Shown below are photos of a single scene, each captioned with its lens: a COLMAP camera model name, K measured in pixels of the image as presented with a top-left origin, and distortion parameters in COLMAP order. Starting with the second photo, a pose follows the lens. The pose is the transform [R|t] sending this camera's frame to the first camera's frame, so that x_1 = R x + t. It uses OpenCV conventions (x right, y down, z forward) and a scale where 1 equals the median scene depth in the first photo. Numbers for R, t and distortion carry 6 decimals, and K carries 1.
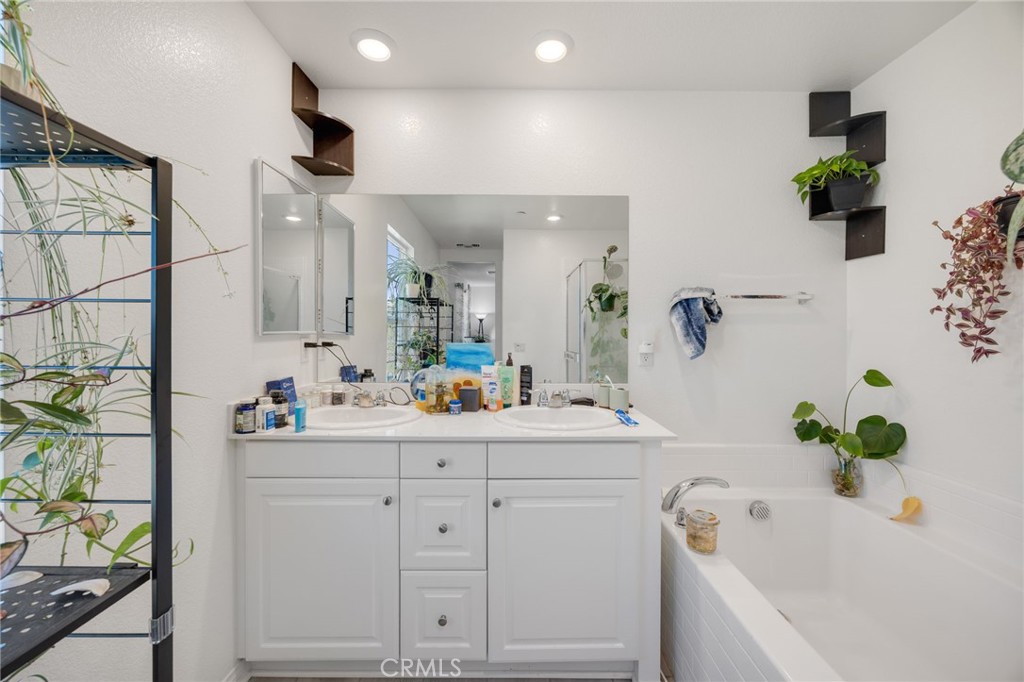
lens RADIAL K [[384.9, 0, 517.8], [0, 384.9, 335.4], [0, 0, 1]] dist [-0.006166, 0.000262]
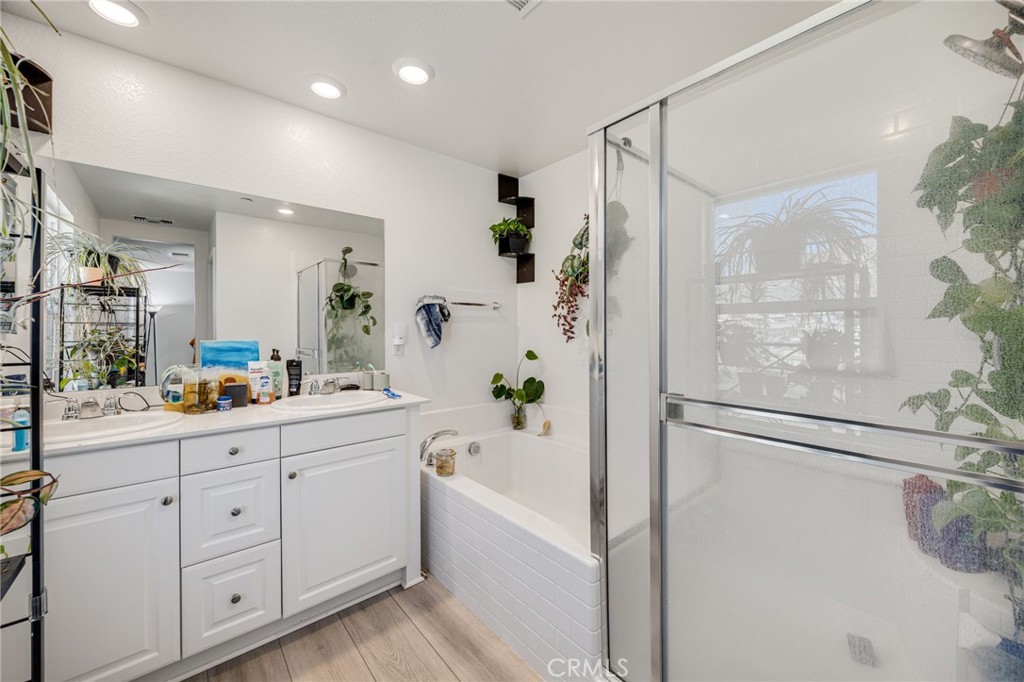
lens RADIAL K [[393.8, 0, 515.6], [0, 393.8, 330.8], [0, 0, 1]] dist [0.011258, 0.000012]
pose [[0.759228, -0.007453, 0.650782, -0.241146], [0.009404, 0.999956, 0.000480, 0.001883], [-0.650757, 0.005755, 0.759264, -0.268899]]
